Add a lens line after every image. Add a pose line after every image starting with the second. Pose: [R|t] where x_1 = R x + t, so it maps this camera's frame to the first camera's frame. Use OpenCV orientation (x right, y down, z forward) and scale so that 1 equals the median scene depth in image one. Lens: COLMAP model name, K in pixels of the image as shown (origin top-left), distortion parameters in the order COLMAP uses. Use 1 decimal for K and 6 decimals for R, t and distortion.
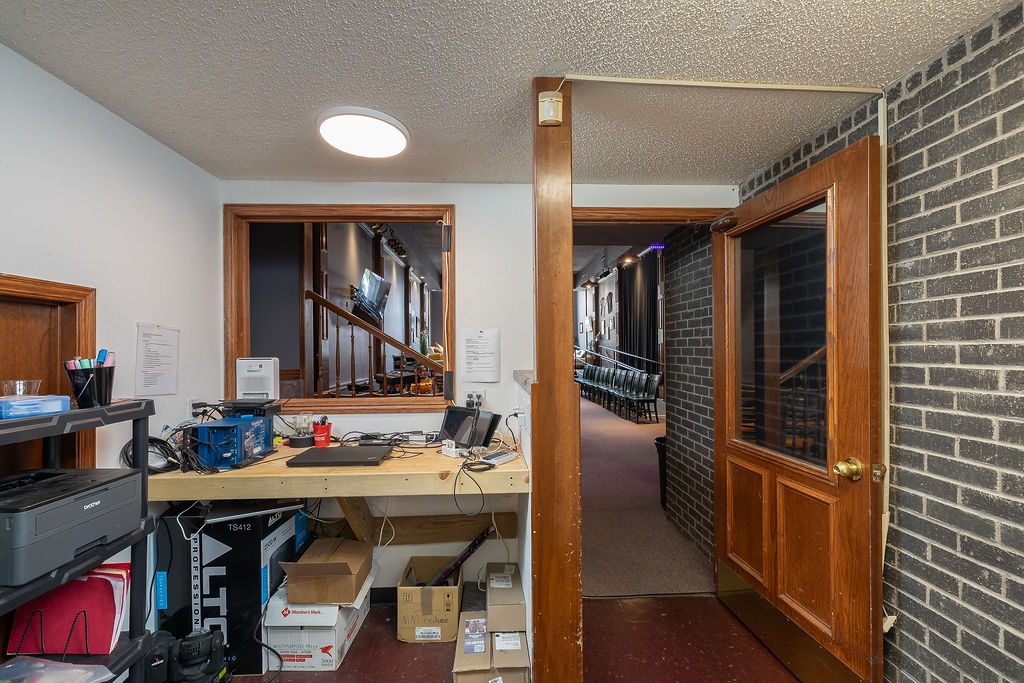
lens RADIAL K [[439.4, 0, 511.8], [0, 439.4, 349.1], [0, 0, 1]] dist [0.001857, 0.000306]
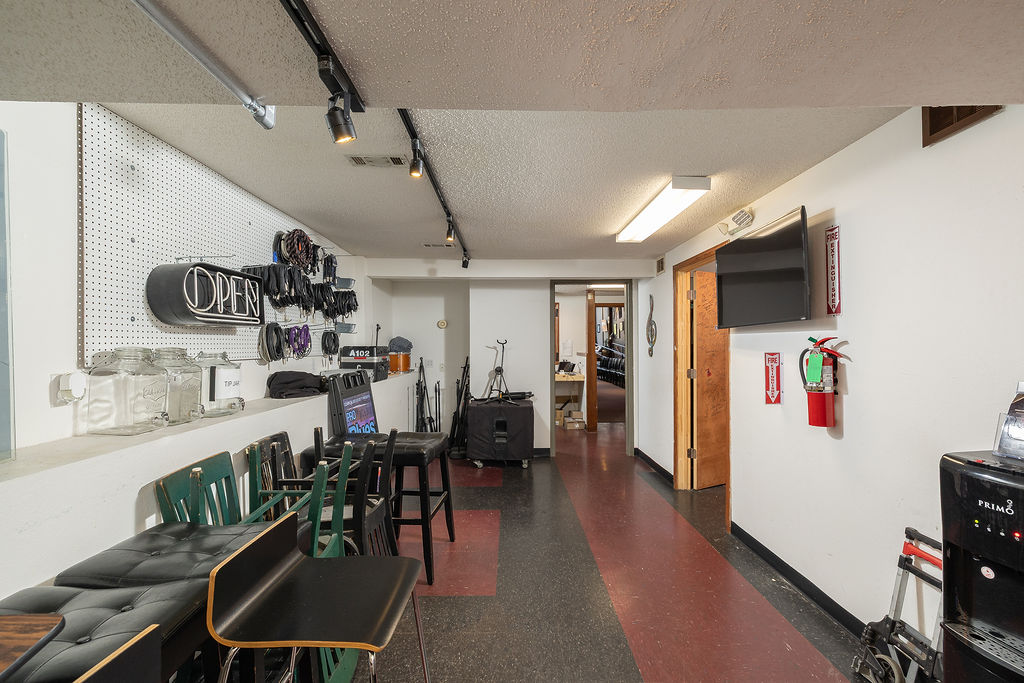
lens RADIAL K [[439.4, 0, 509.8], [0, 439.4, 348.4], [0, 0, 1]] dist [0.001857, 0.000306]
pose [[0.999029, 0.006749, -0.043542, -0.092727], [-0.006381, 0.999943, 0.008590, -0.001877], [0.043597, -0.008304, 0.999015, -0.598576]]
